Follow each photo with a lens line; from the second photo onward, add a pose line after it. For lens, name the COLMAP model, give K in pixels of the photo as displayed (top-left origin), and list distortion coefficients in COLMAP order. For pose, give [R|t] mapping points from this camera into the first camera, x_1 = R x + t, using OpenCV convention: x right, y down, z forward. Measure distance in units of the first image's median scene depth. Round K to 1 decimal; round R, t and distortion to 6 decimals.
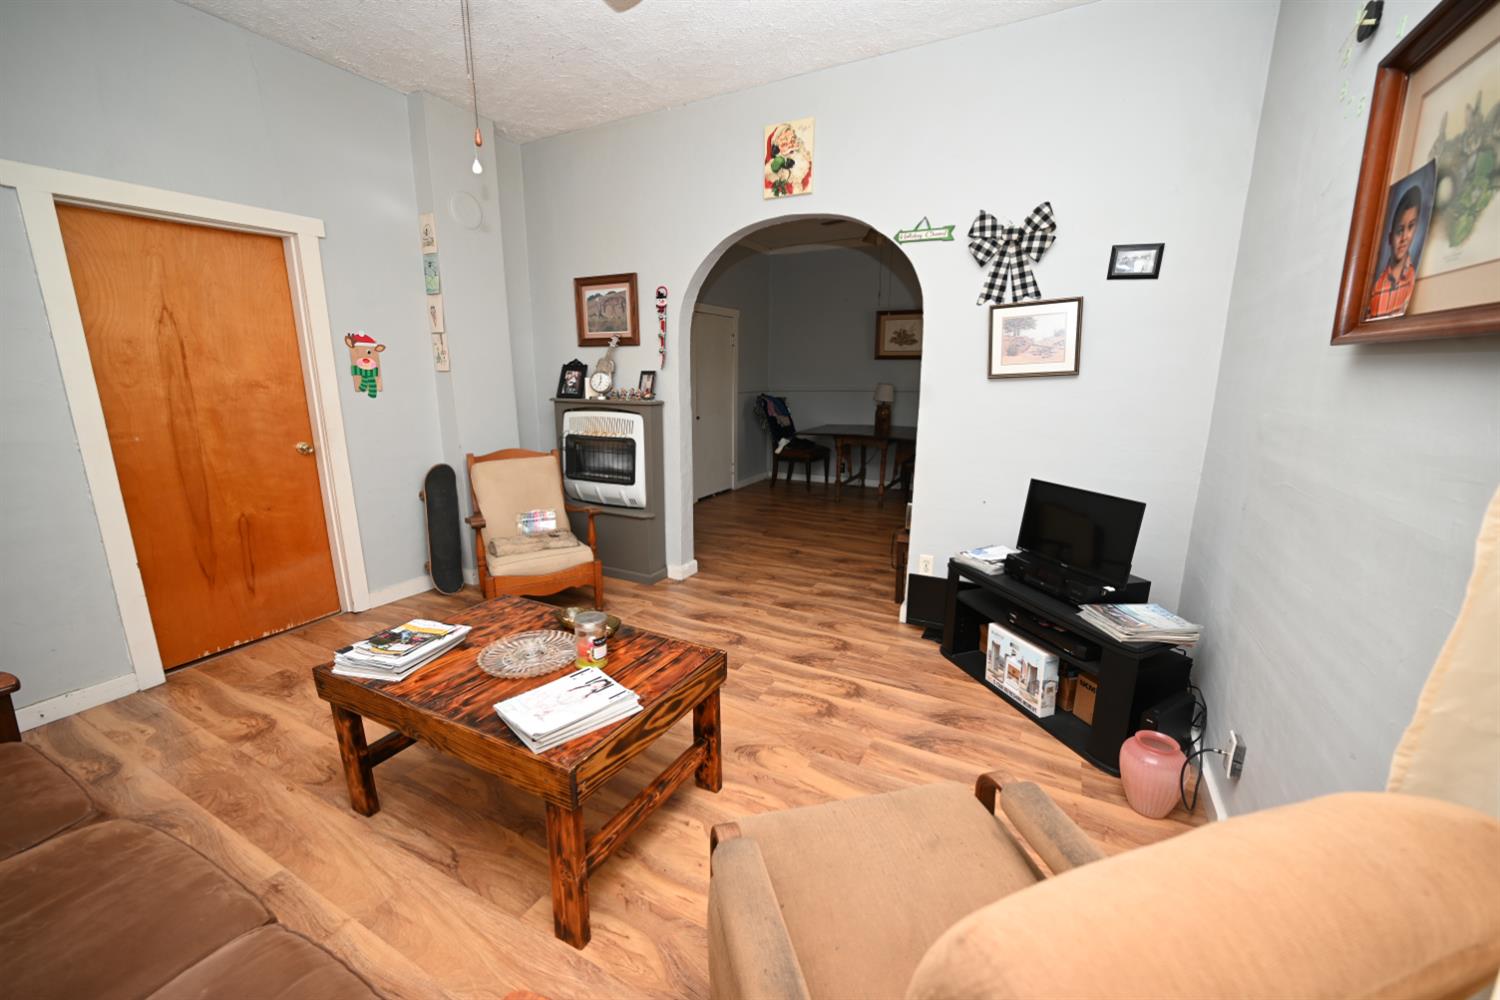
lens RADIAL K [[593.9, 0, 758.4], [0, 593.9, 501.7], [0, 0, 1]] dist [0.002479, 0.000180]
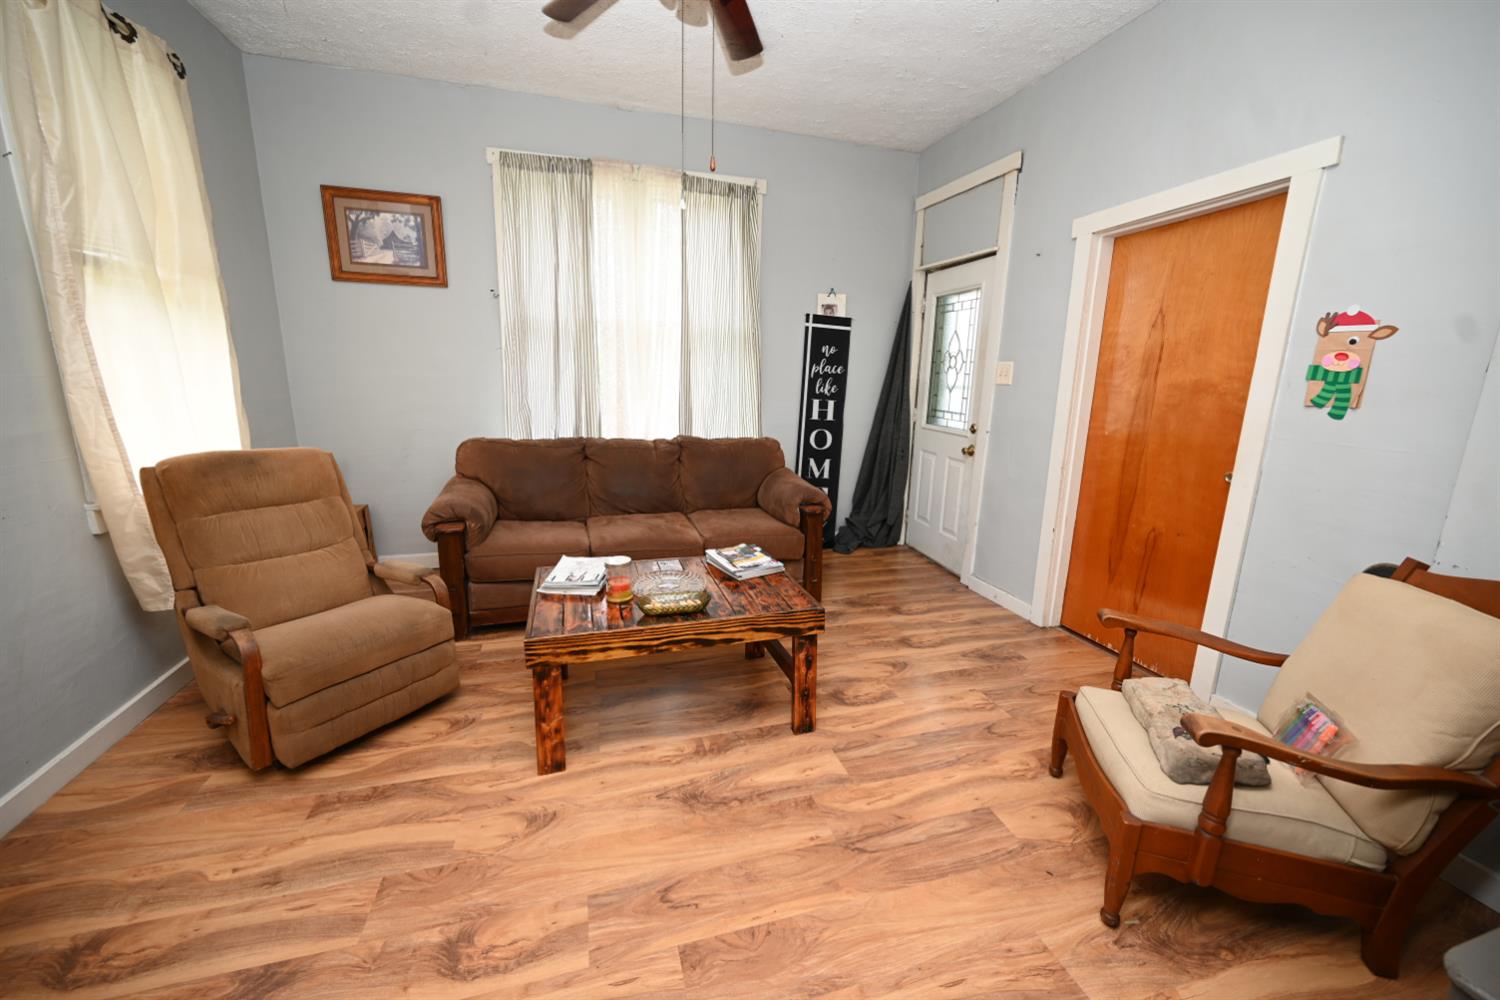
lens RADIAL K [[593.9, 0, 760.4], [0, 593.9, 501.9], [0, 0, 1]] dist [0.002479, 0.000180]
pose [[-0.716556, 0.131666, -0.684991, 0.202377], [-0.168560, 0.920234, 0.353211, -0.245081], [0.676857, 0.368557, -0.637205, 1.181174]]
